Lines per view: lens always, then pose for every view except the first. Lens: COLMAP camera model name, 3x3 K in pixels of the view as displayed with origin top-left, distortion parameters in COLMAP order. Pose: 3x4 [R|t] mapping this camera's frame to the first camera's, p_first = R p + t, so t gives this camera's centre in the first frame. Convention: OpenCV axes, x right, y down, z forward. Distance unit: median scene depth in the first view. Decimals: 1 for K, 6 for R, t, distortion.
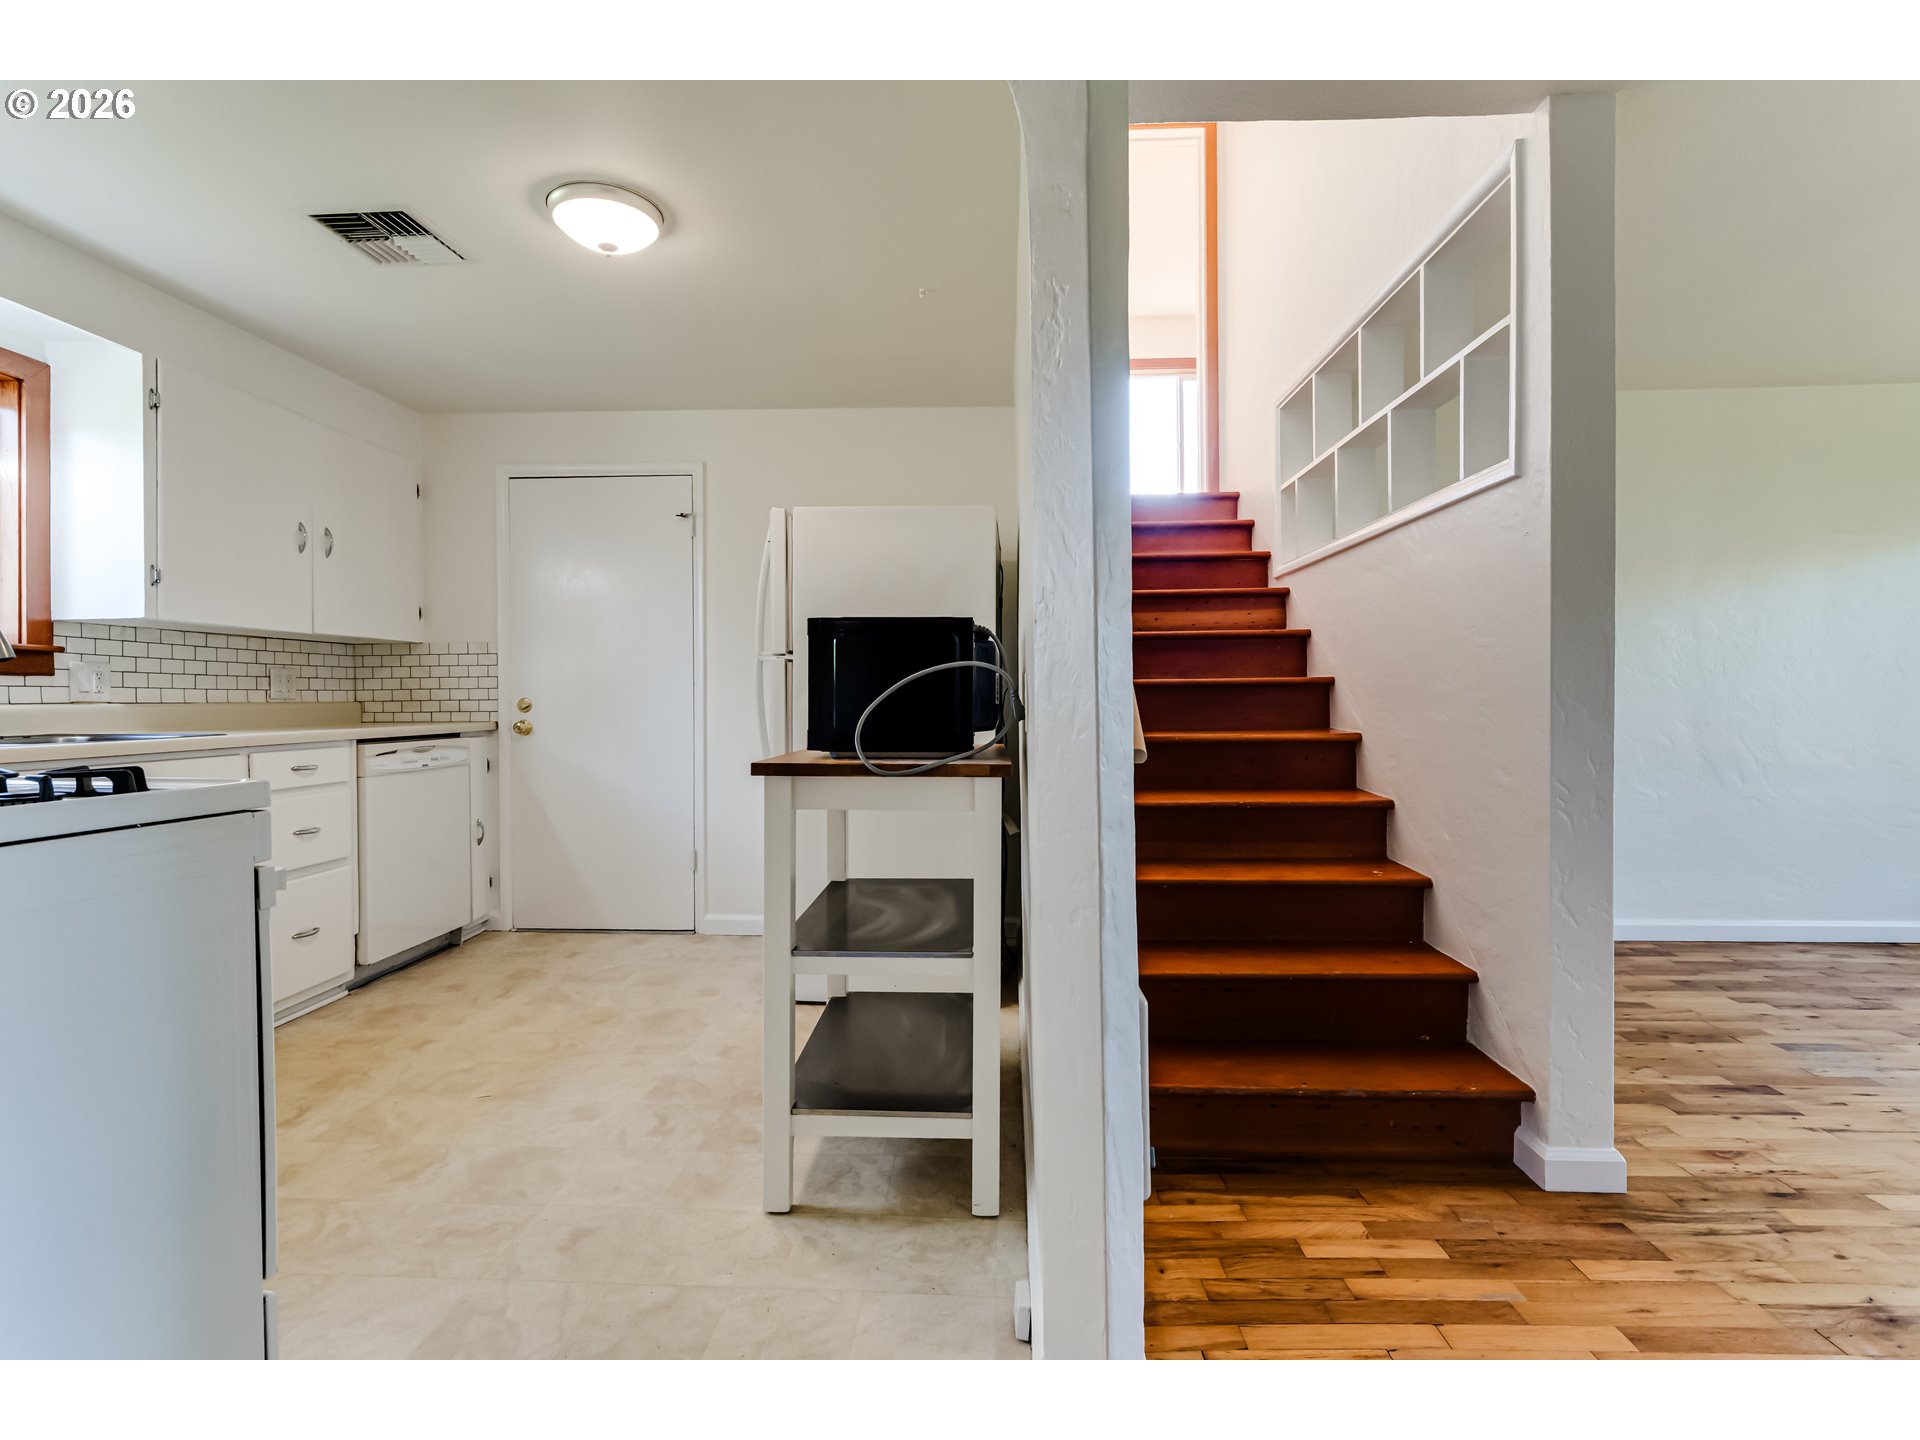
lens RADIAL K [[874.7, 0, 953.4], [0, 874.7, 701.6], [0, 0, 1]] dist [-0.006319, 0.000292]
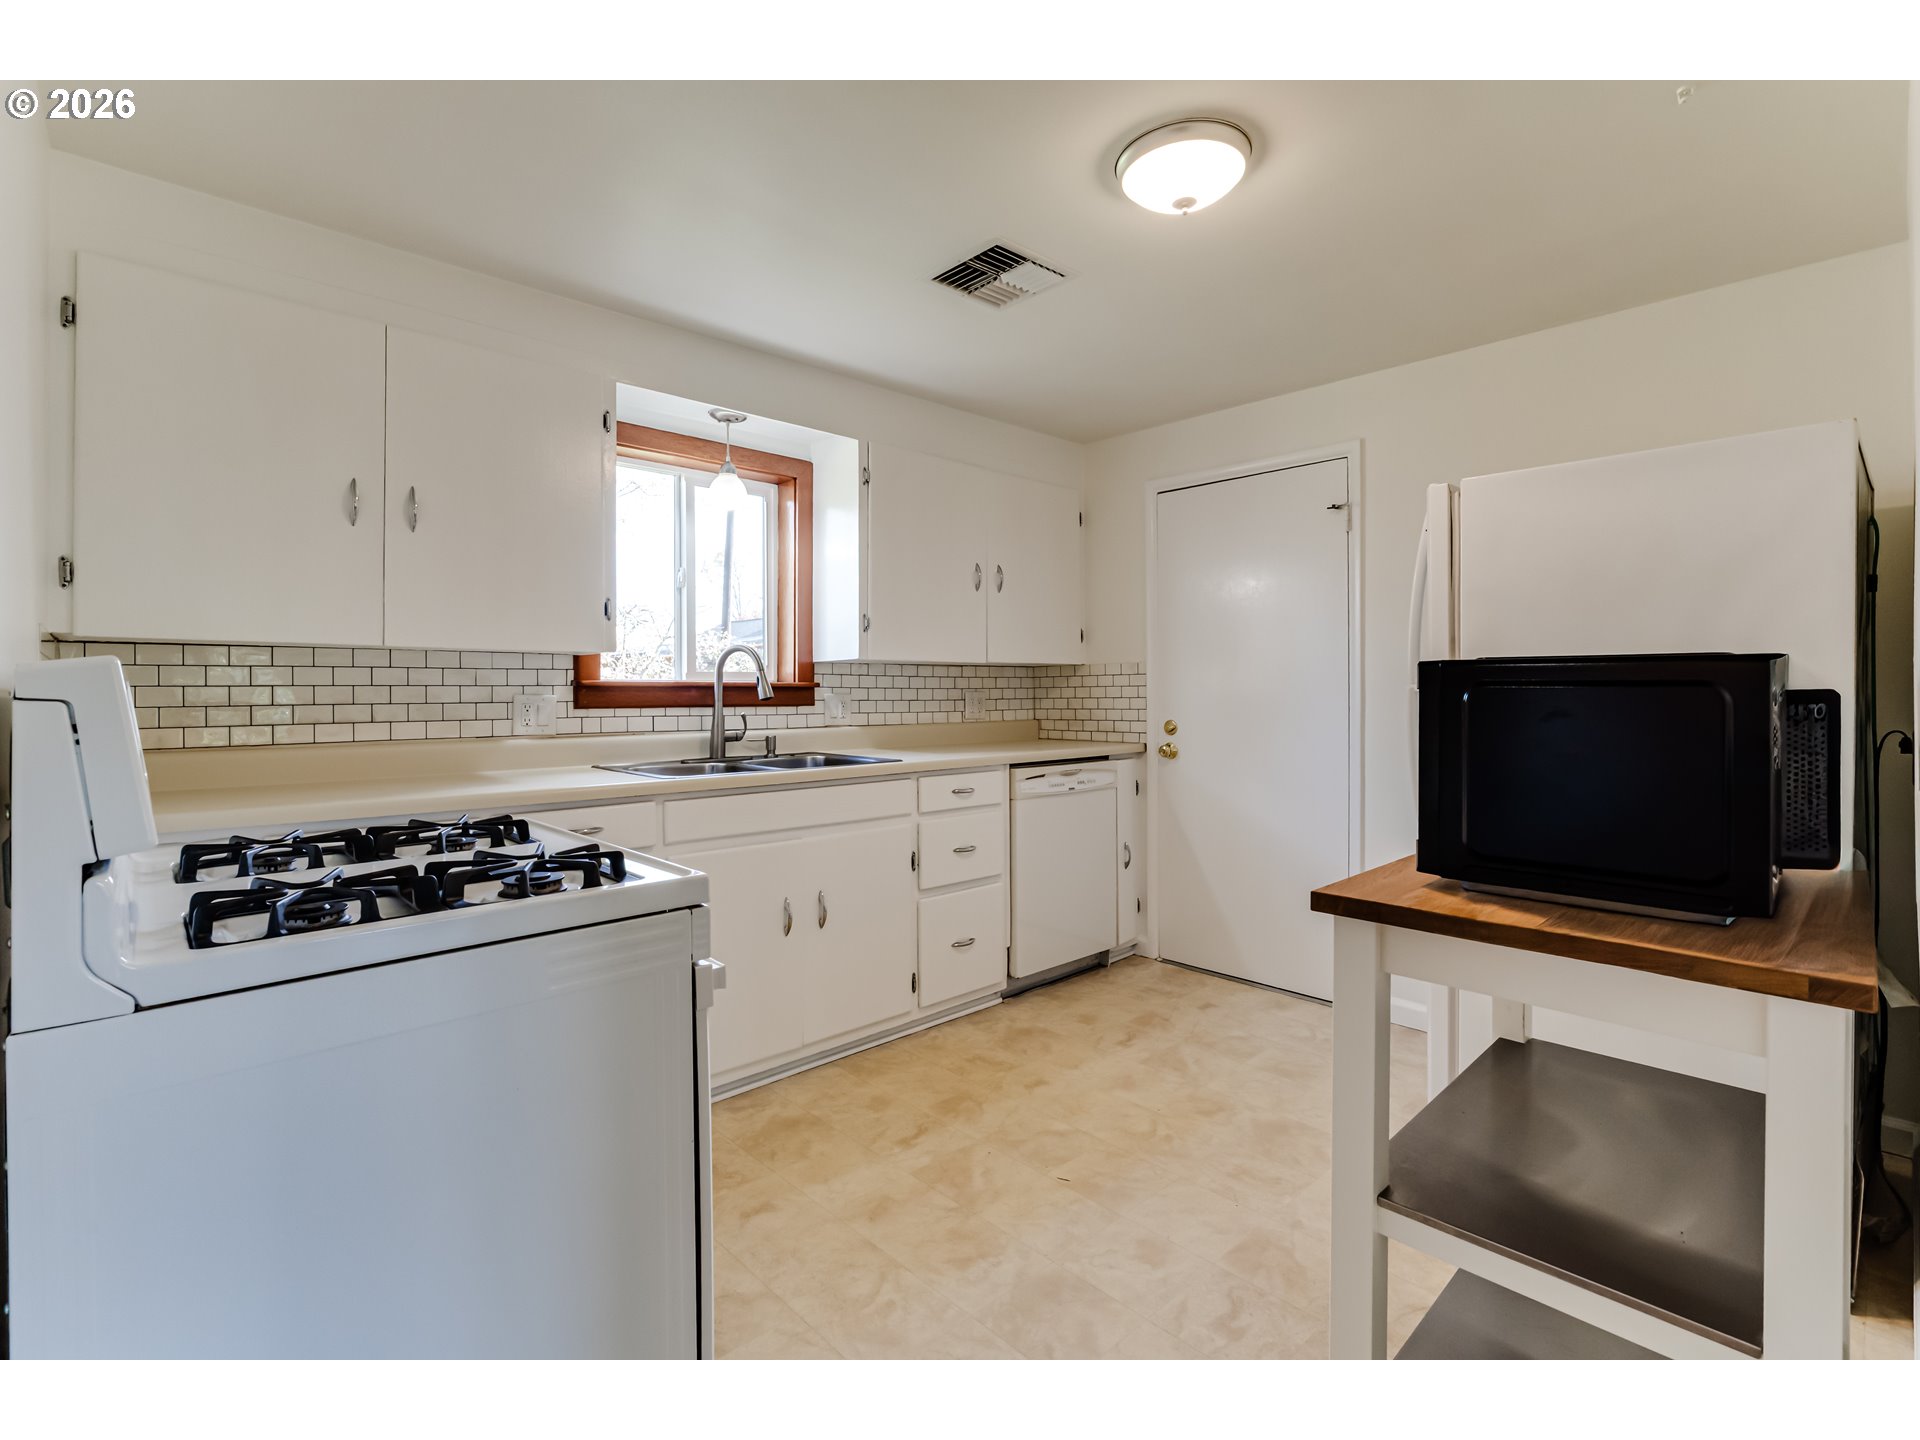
lens RADIAL K [[874.7, 0, 983.5], [0, 874.7, 689.9], [0, 0, 1]] dist [-0.006319, 0.000292]
pose [[0.730809, 0.001397, -0.682580, 0.019705], [-0.003878, 0.999990, -0.002105, -0.043912], [0.682570, 0.004185, 0.730808, 0.199376]]
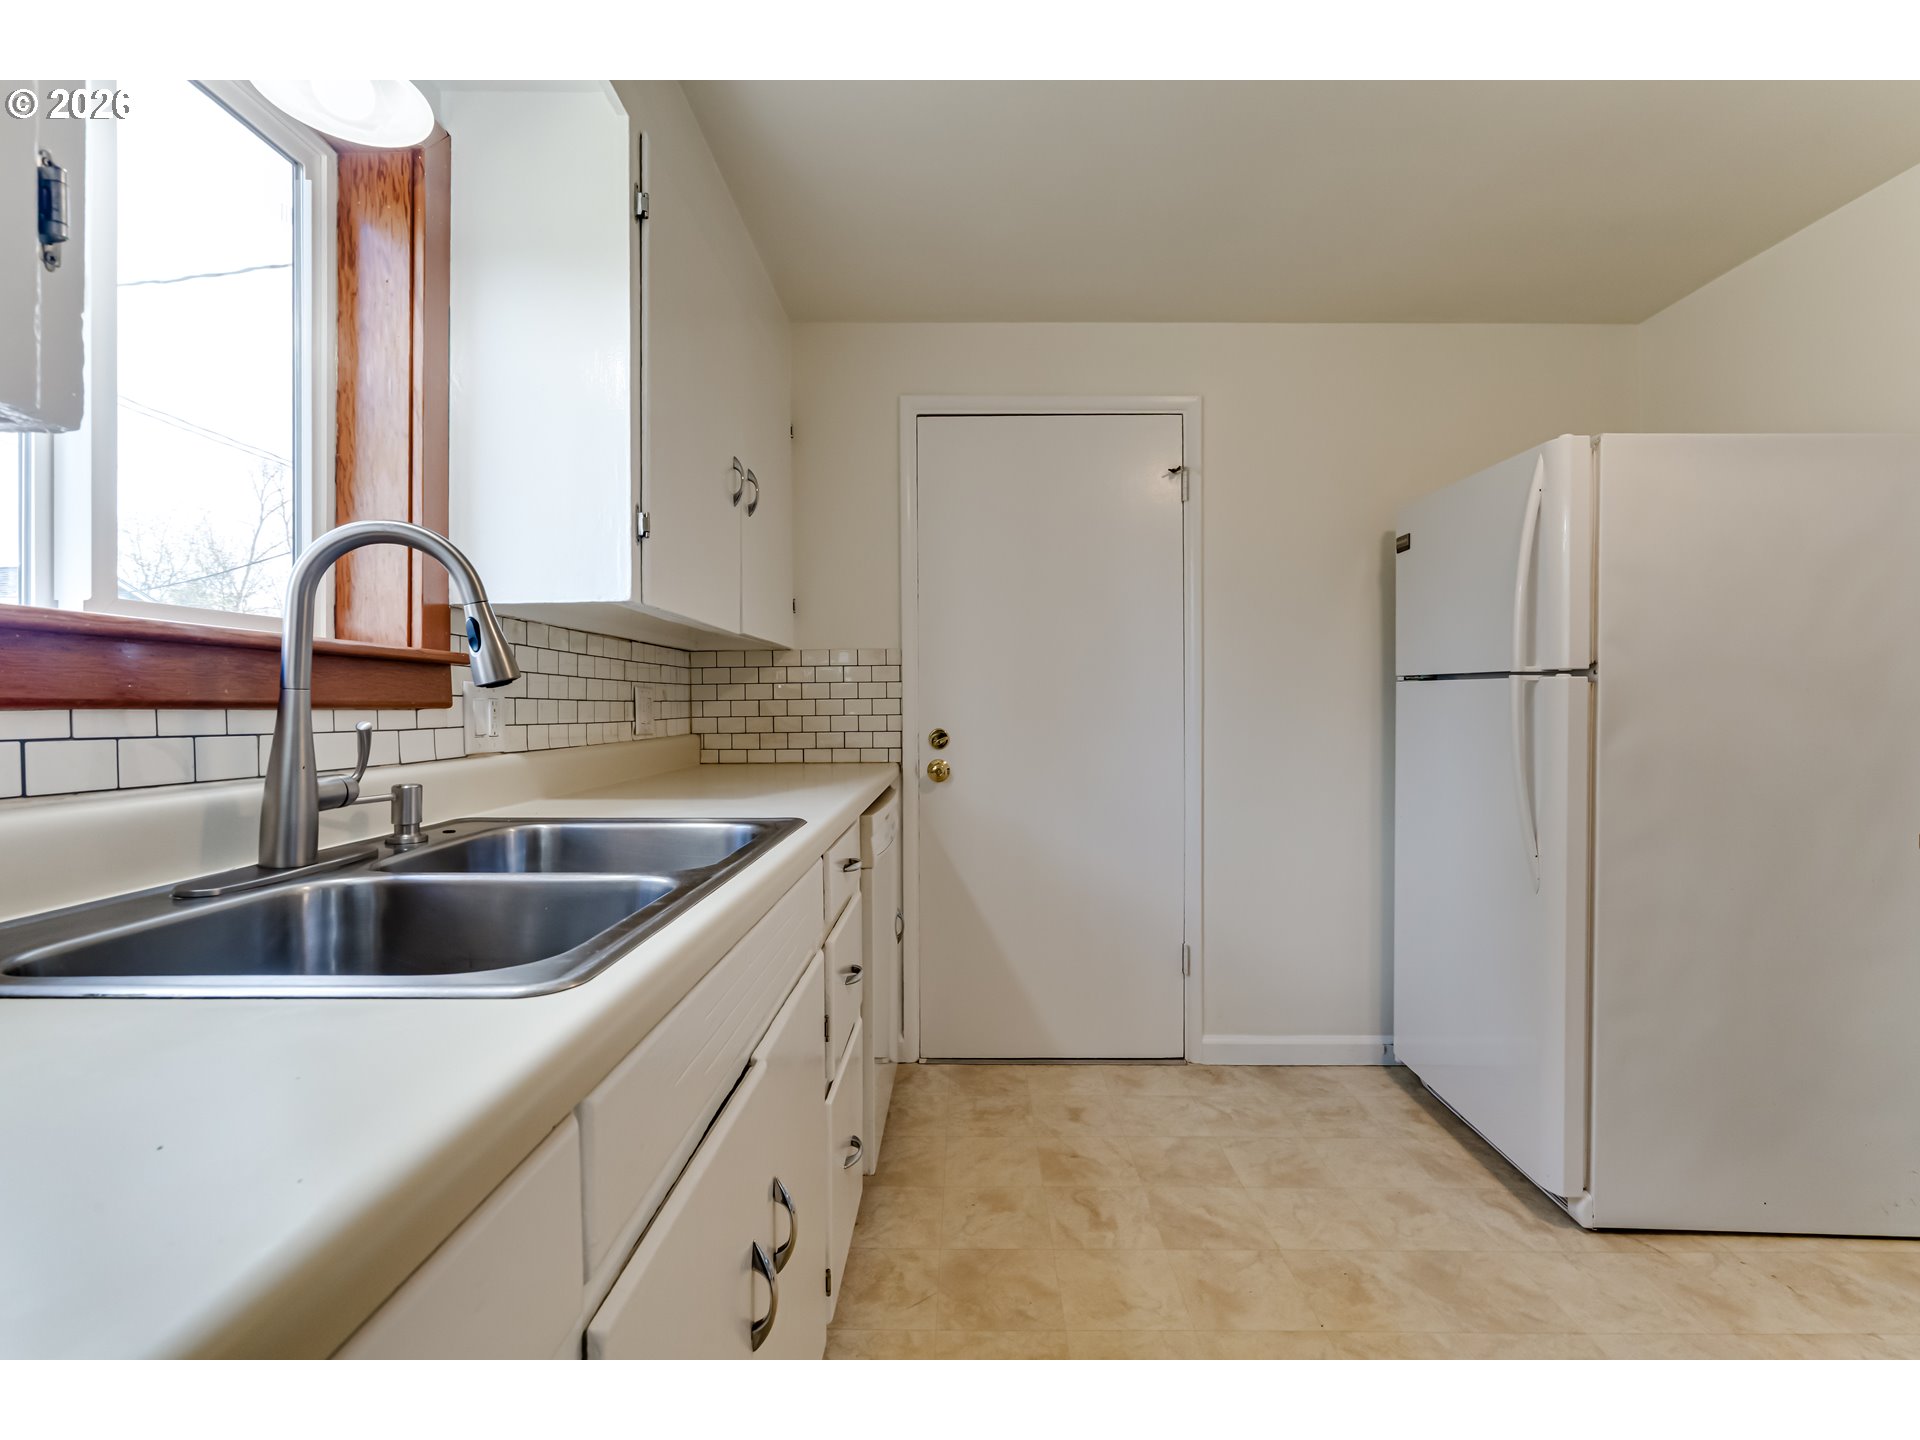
lens RADIAL K [[874.7, 0, 965.2], [0, 874.7, 699.6], [0, 0, 1]] dist [-0.006319, 0.000292]
pose [[0.999485, 0.000378, 0.032096, -0.628622], [-0.000020, 0.999938, -0.011157, -0.024897], [-0.032098, 0.011151, 0.999423, 0.381218]]
